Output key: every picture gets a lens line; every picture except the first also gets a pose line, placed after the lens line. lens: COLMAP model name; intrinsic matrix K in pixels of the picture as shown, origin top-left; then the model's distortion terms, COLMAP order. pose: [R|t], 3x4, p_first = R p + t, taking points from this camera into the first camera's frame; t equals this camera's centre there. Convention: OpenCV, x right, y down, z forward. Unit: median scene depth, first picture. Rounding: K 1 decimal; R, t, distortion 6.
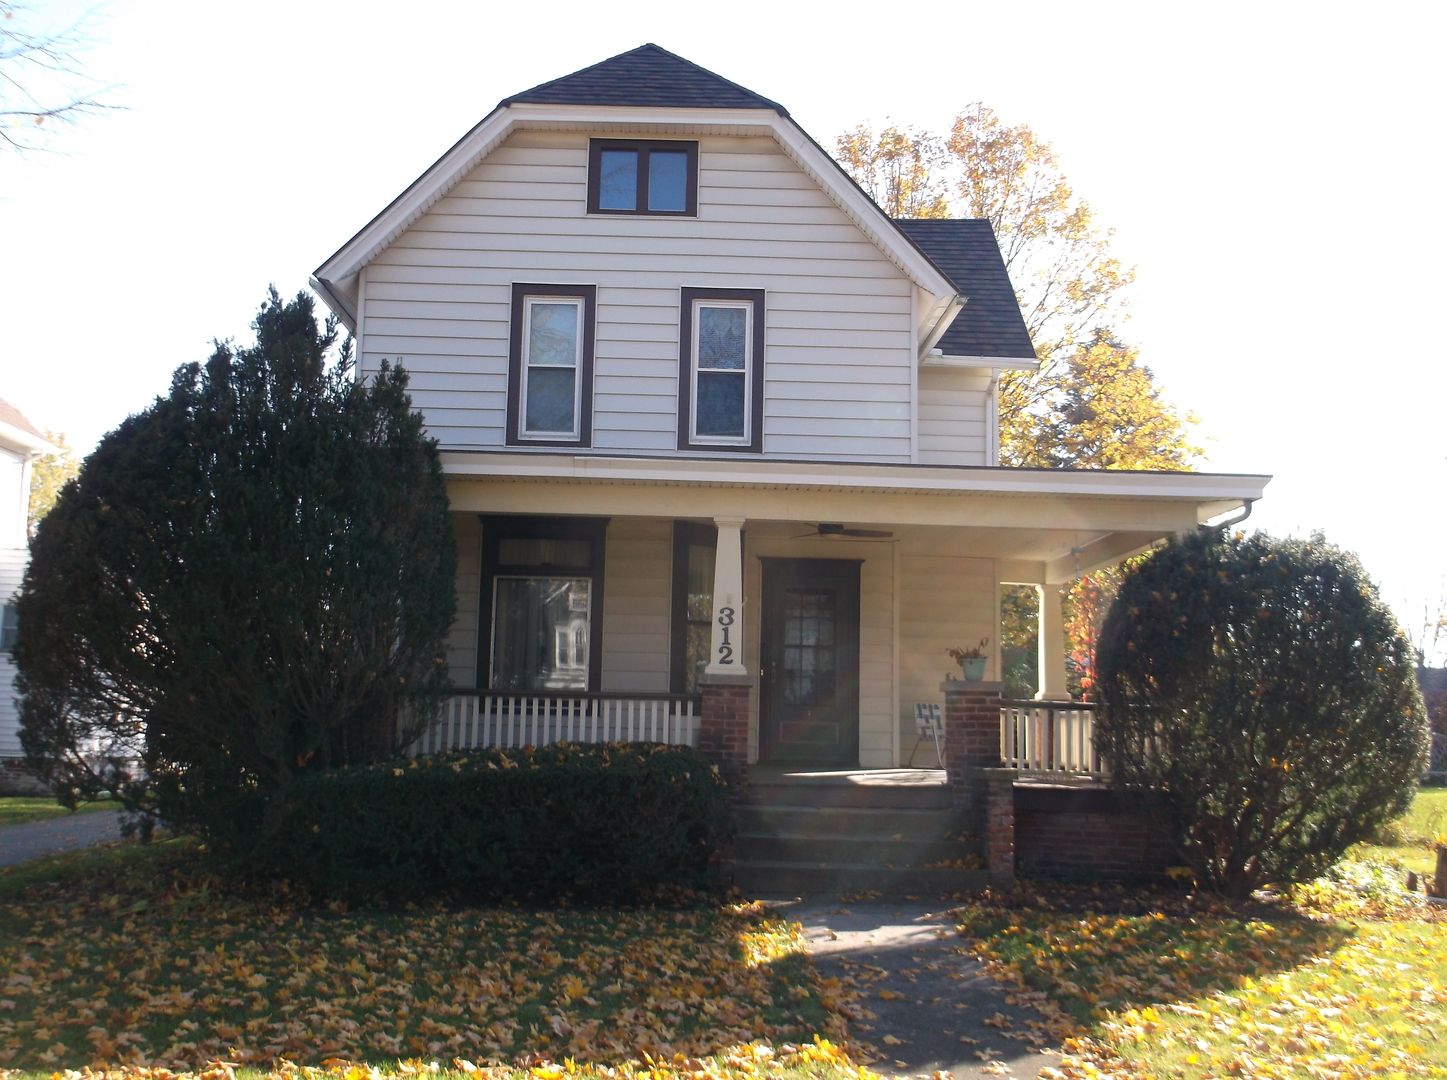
lens RADIAL K [[1432.5, 0, 722.8], [0, 1432.5, 540.2], [0, 0, 1]] dist [-0.001832, 0.000000]
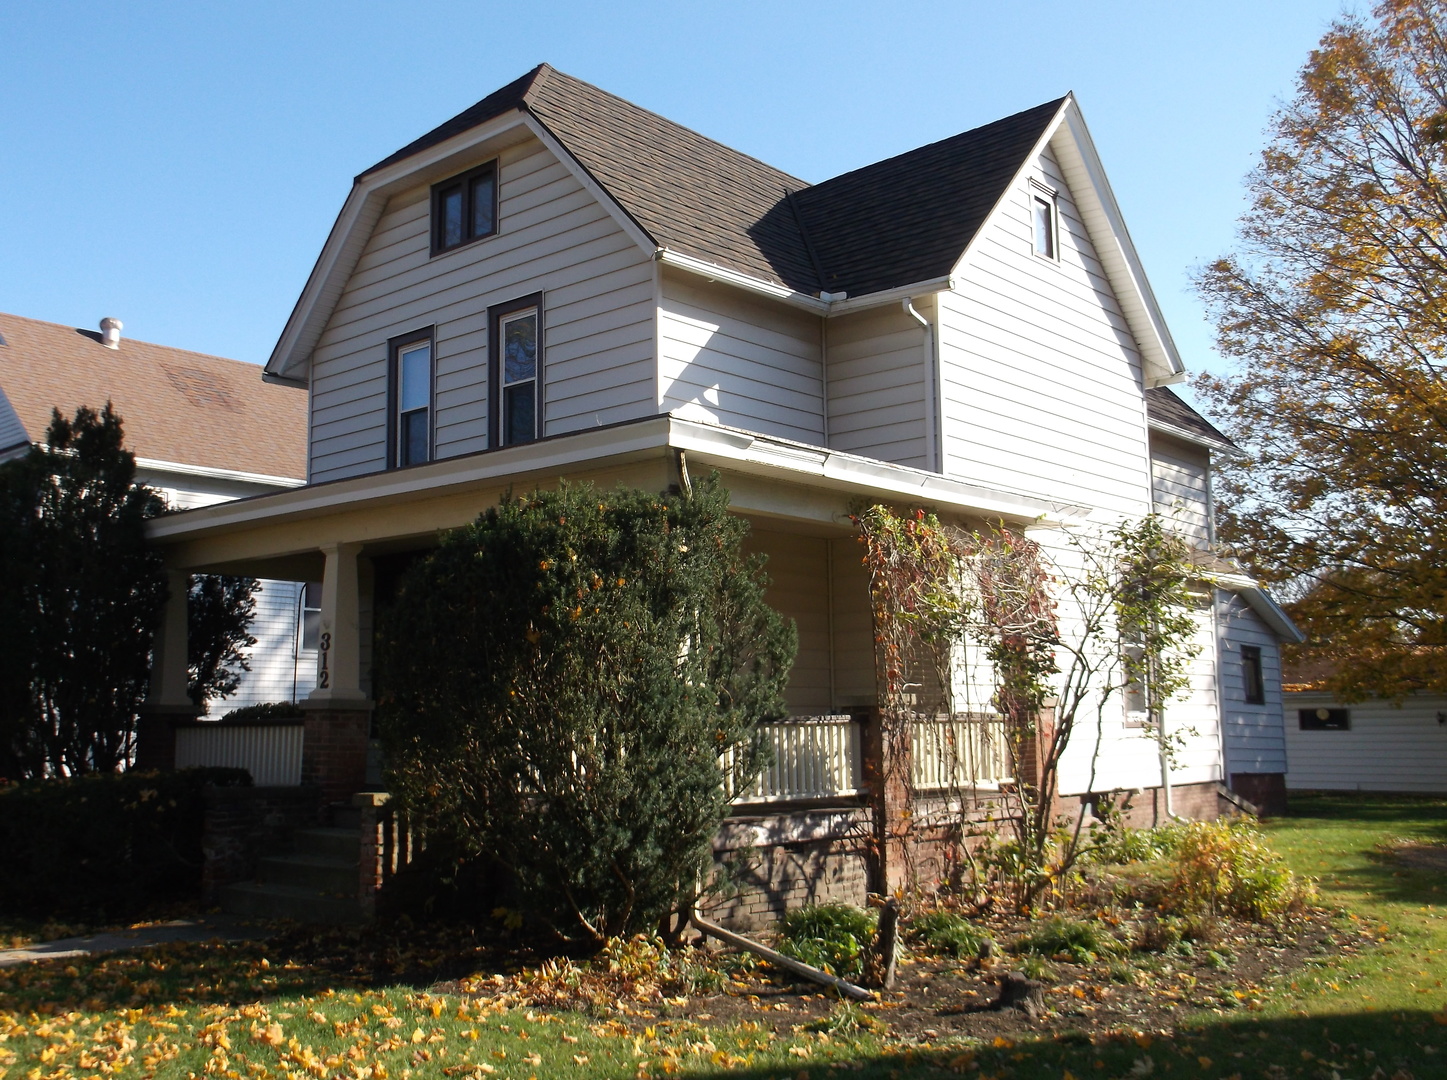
lens RADIAL K [[1432.5, 0, 723.2], [0, 1432.5, 538.6], [0, 0, 1]] dist [-0.001832, 0.000000]
pose [[0.748698, -0.123428, -0.651319, 0.729106], [0.121348, 0.991430, -0.048390, 0.052528], [0.651710, -0.042807, 0.757259, 0.339566]]
